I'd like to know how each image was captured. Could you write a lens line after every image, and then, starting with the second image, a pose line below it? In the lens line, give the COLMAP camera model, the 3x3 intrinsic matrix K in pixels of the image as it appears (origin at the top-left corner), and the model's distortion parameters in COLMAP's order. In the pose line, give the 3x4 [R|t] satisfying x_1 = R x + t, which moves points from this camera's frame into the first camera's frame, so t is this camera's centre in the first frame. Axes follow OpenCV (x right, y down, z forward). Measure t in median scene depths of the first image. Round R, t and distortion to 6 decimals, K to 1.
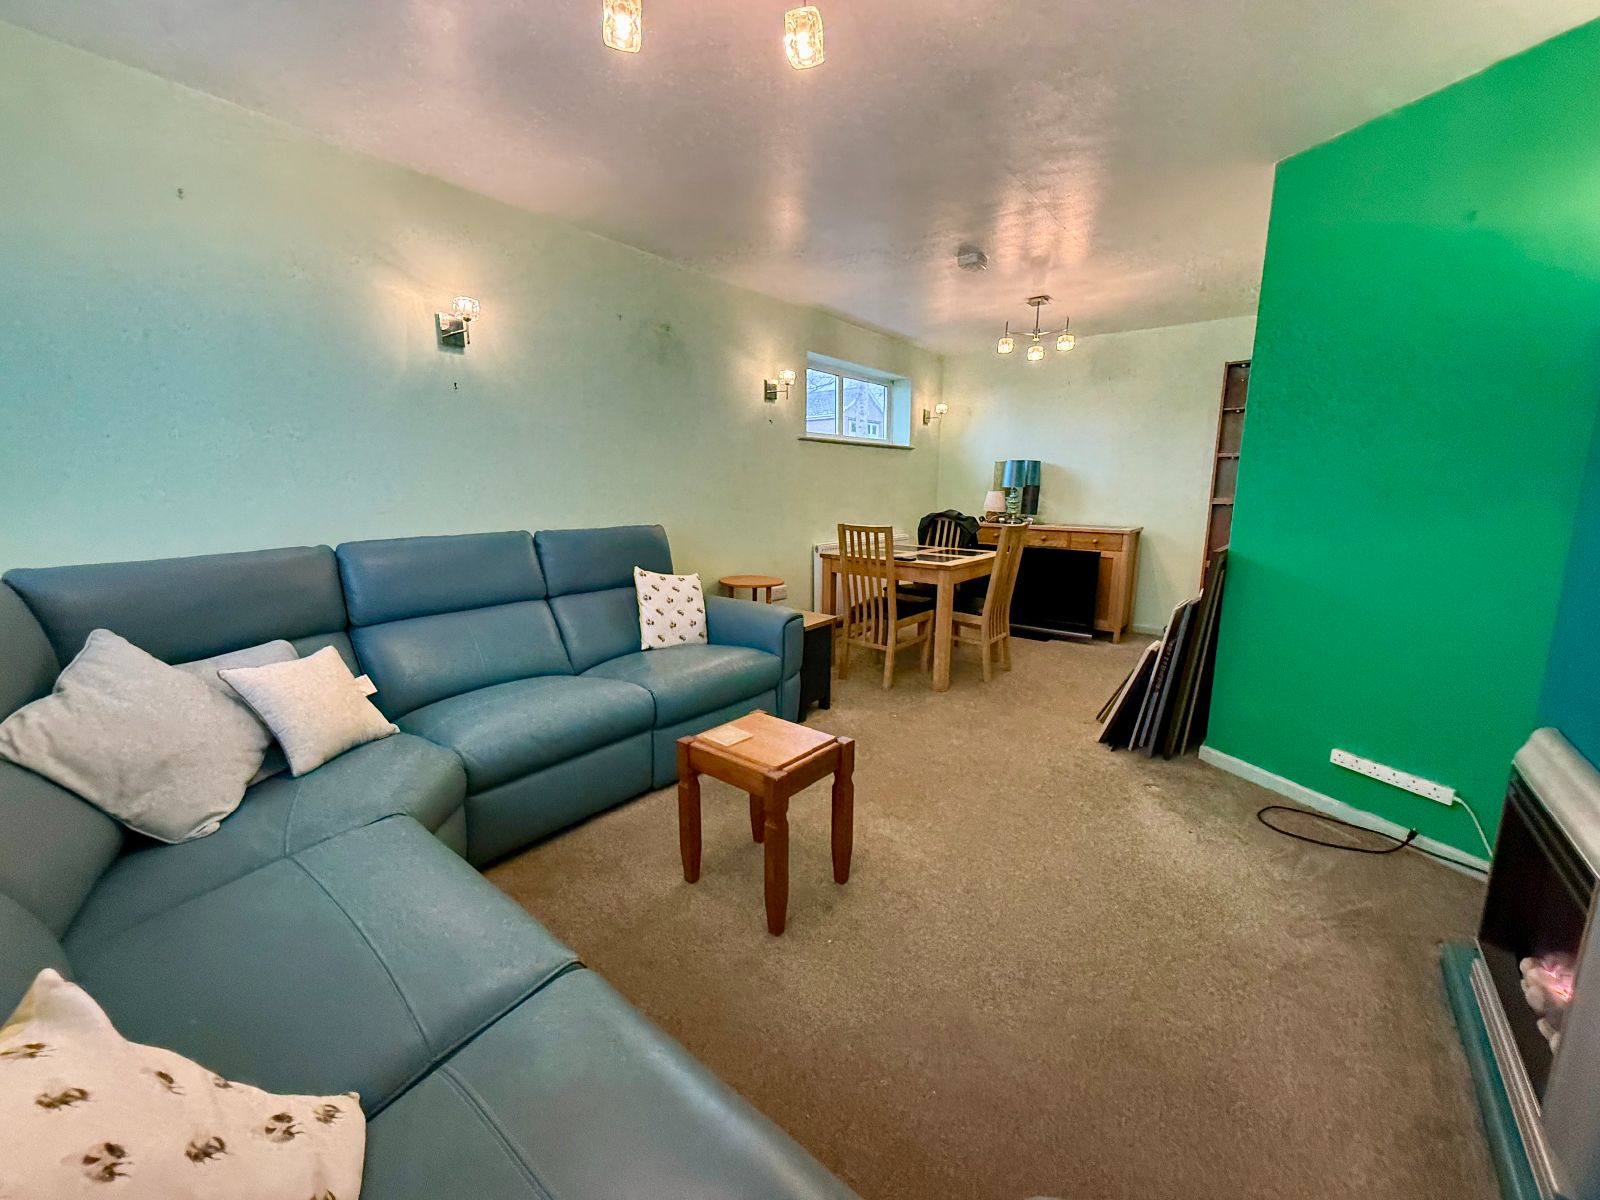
lens RADIAL K [[636.9, 0, 802.4], [0, 636.9, 596.1], [0, 0, 1]] dist [0.004598, 0.000139]
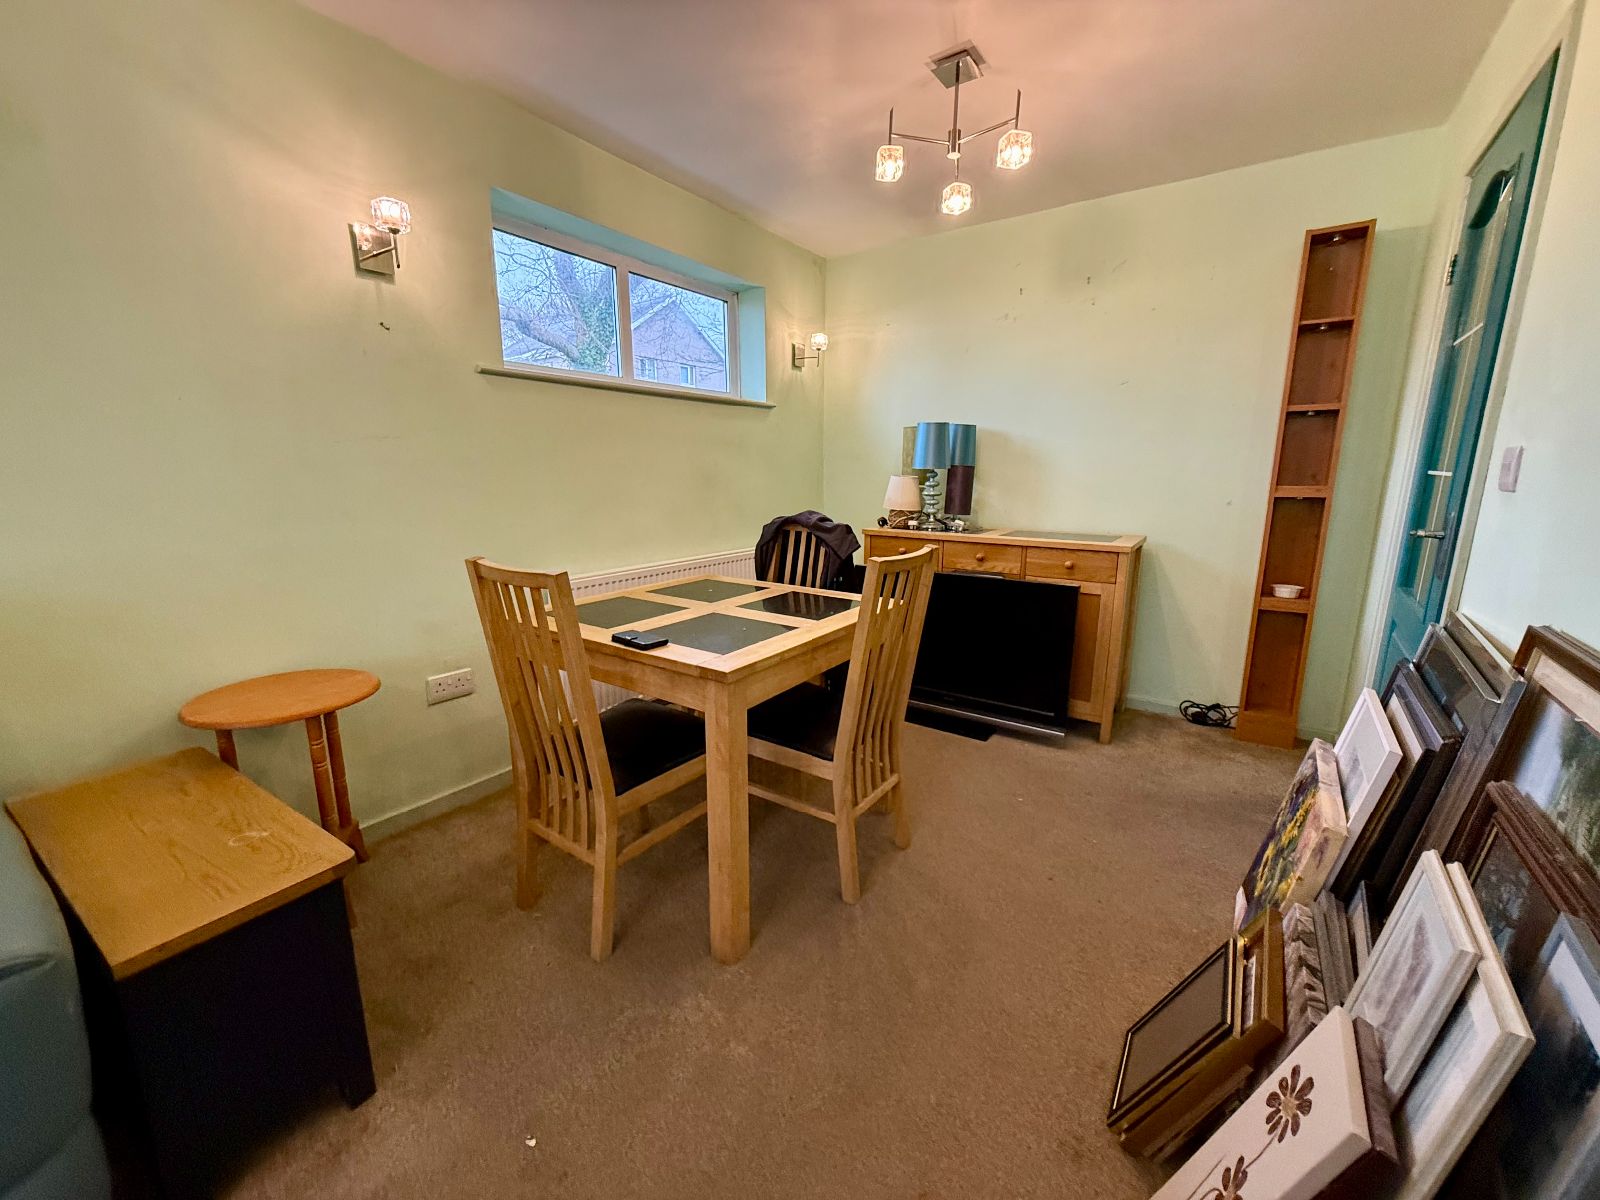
lens RADIAL K [[636.9, 0, 796.2], [0, 636.9, 599.9], [0, 0, 1]] dist [0.004598, 0.000139]
pose [[0.998434, -0.016222, 0.053546, 0.179506], [0.014712, 0.999486, 0.028488, -0.070705], [-0.053980, -0.027656, 0.998159, 0.428713]]
